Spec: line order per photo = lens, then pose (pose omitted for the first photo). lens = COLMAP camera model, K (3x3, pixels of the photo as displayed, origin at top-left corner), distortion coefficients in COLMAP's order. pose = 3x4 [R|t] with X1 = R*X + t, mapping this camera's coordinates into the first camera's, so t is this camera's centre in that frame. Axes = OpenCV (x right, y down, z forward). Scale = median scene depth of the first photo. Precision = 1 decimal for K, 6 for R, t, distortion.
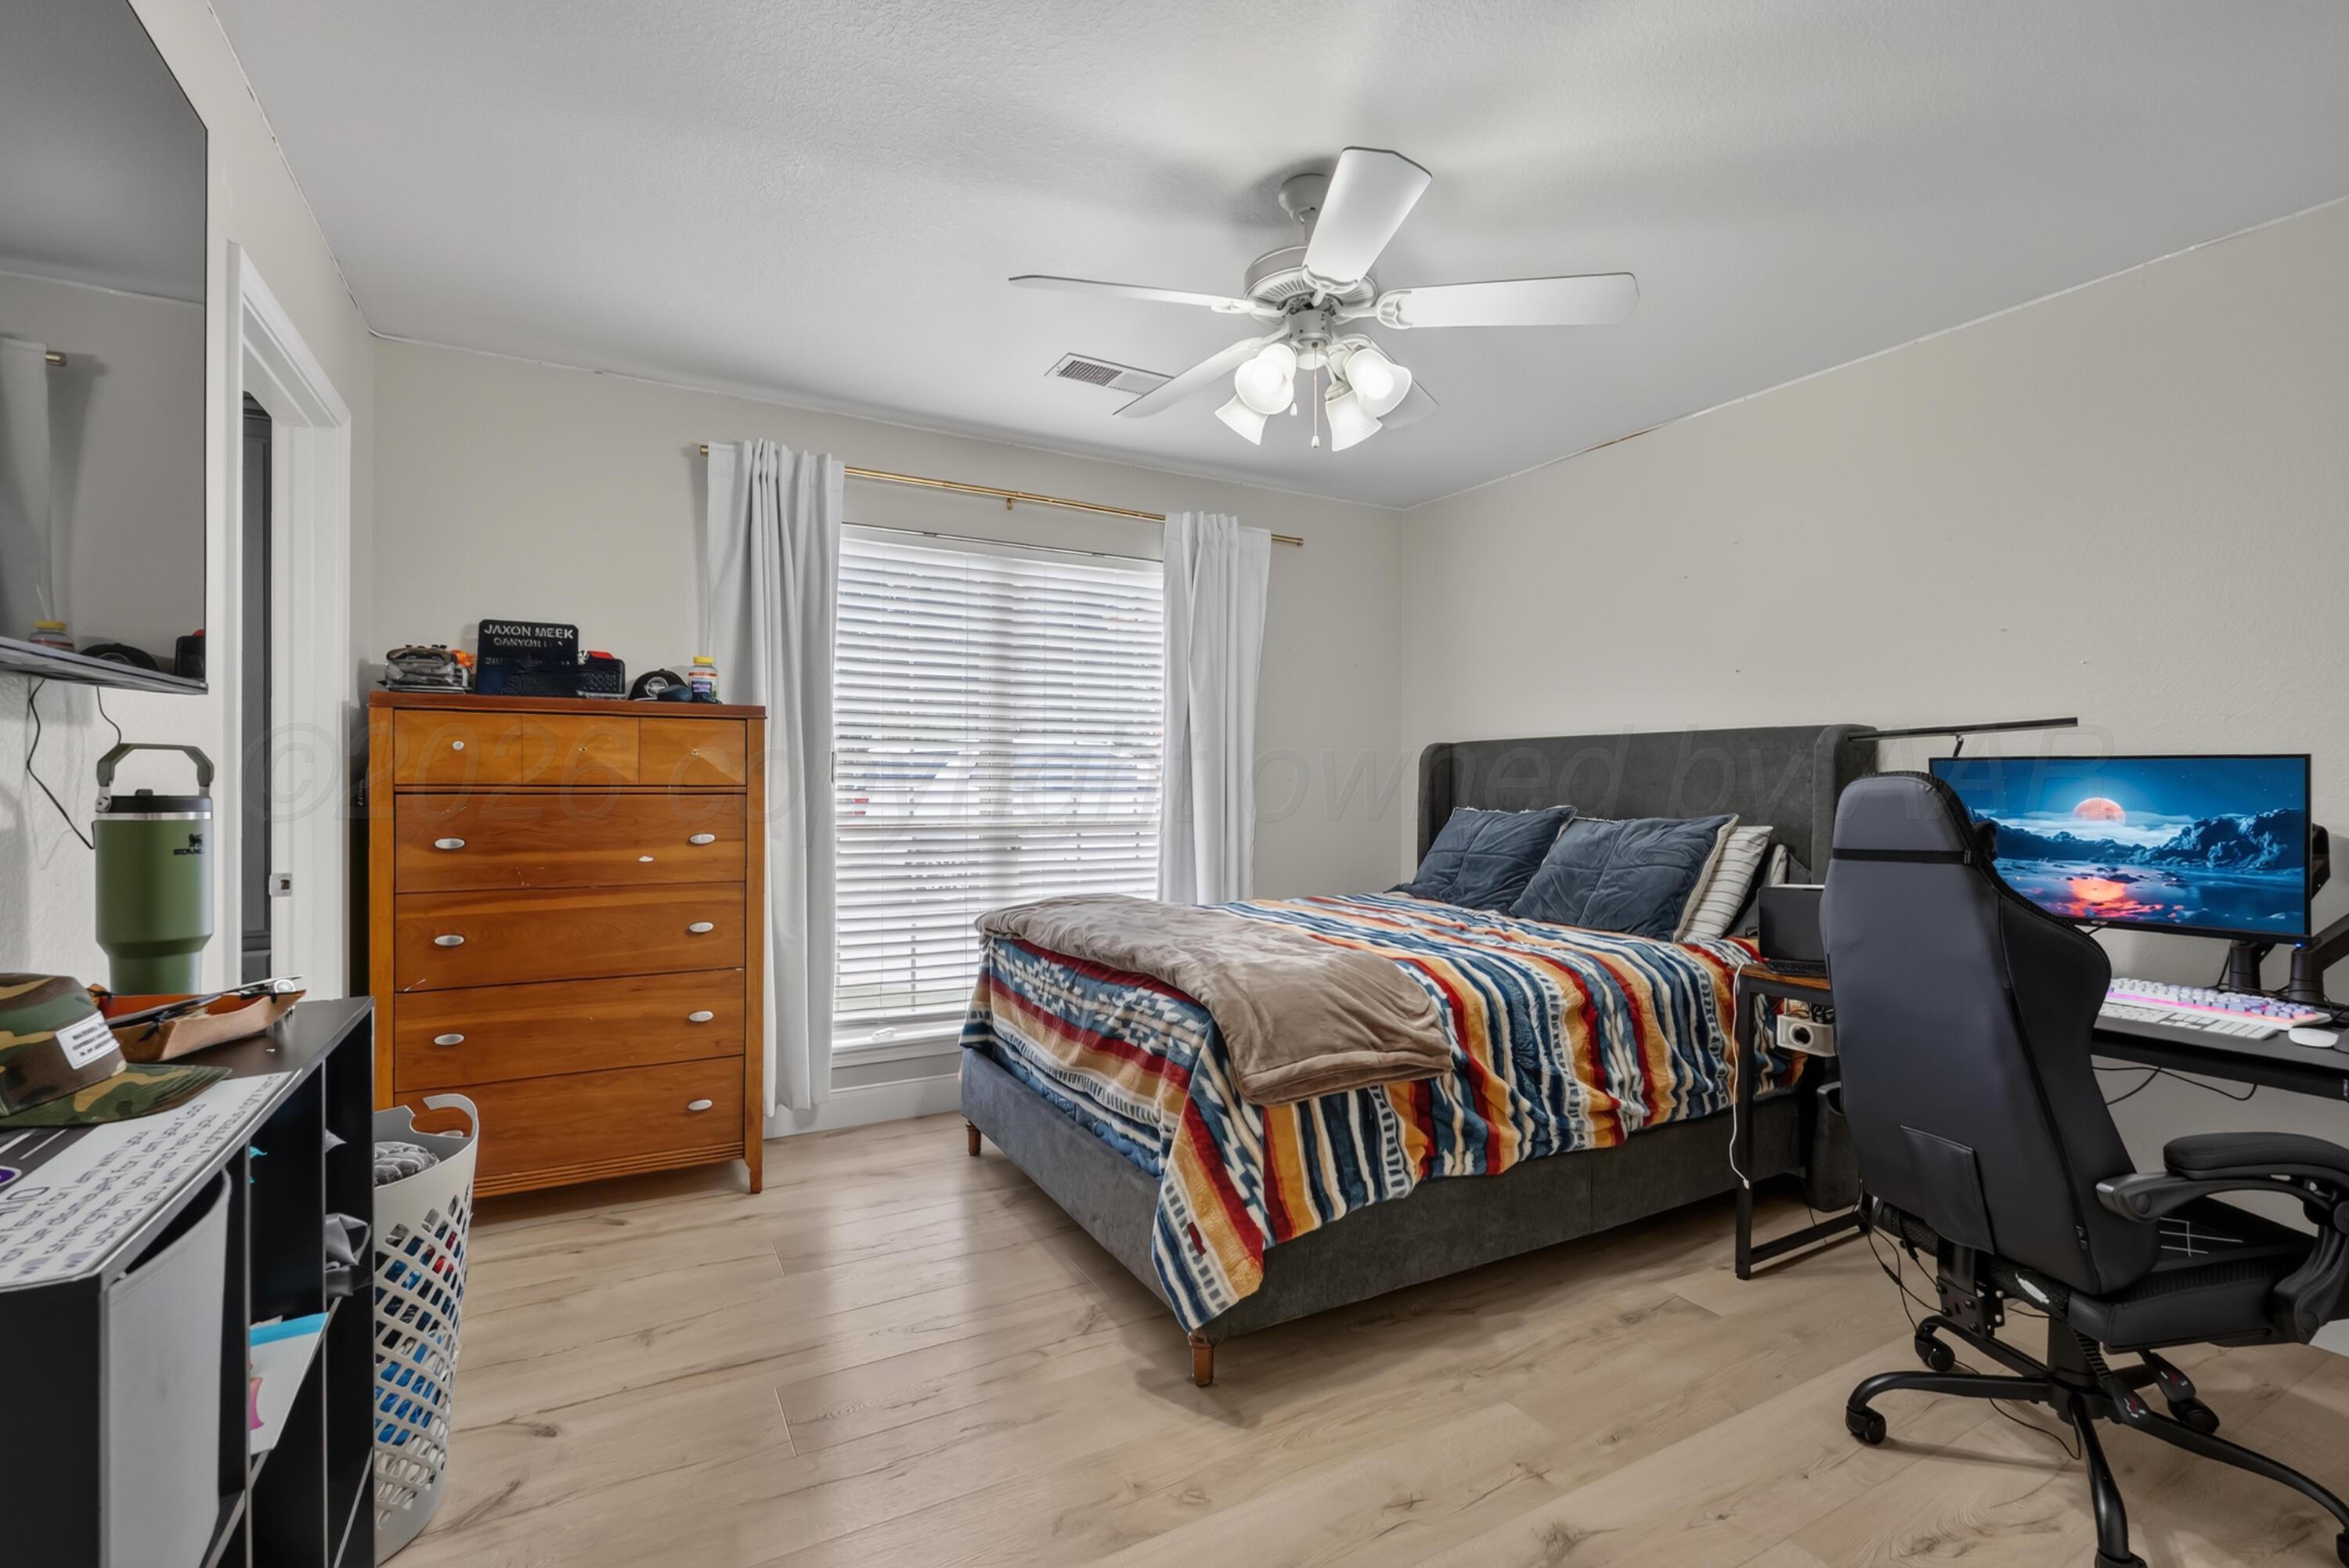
lens RADIAL K [[1054.4, 0, 1174.5], [0, 1054.4, 784.0], [0, 0, 1]] dist [-0.001083, 0.000395]
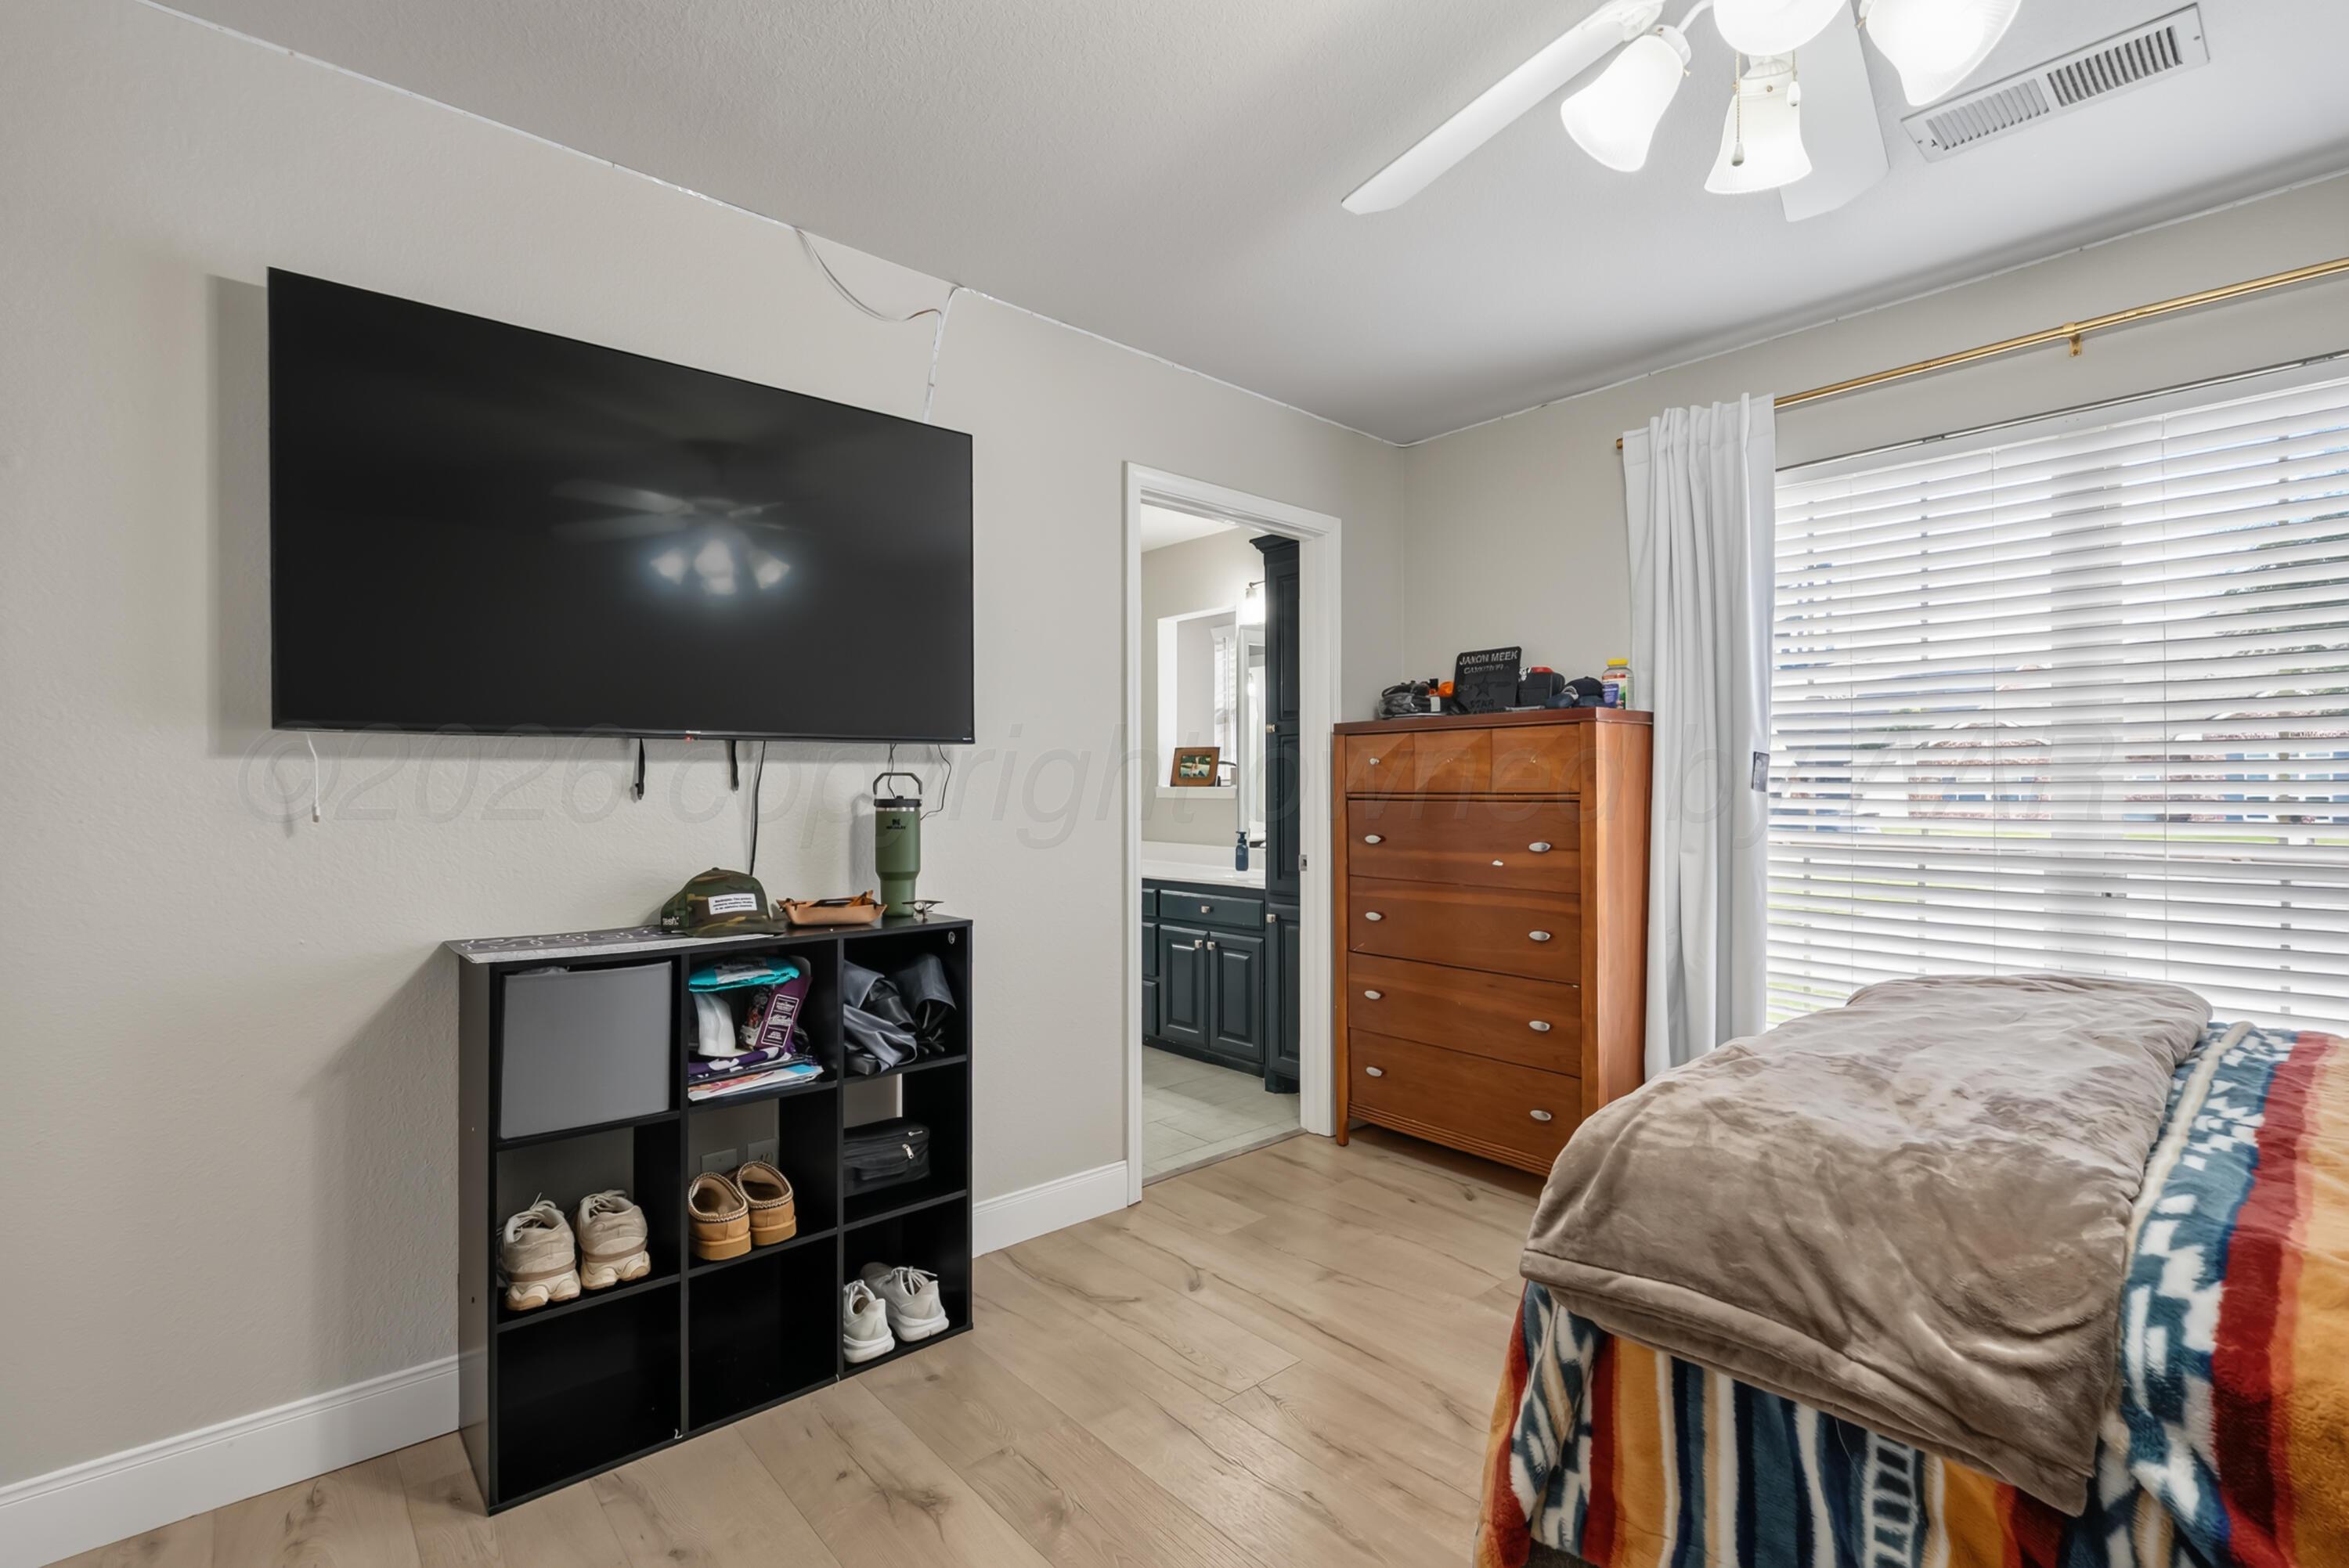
lens RADIAL K [[1054.4, 0, 1174.5], [0, 1054.4, 784.0], [0, 0, 1]] dist [-0.001083, 0.000395]
pose [[0.215482, -0.008403, -0.976472, 0.465521], [0.002582, 0.999964, -0.008035, -0.000150], [0.976504, -0.000790, 0.215496, 0.470104]]
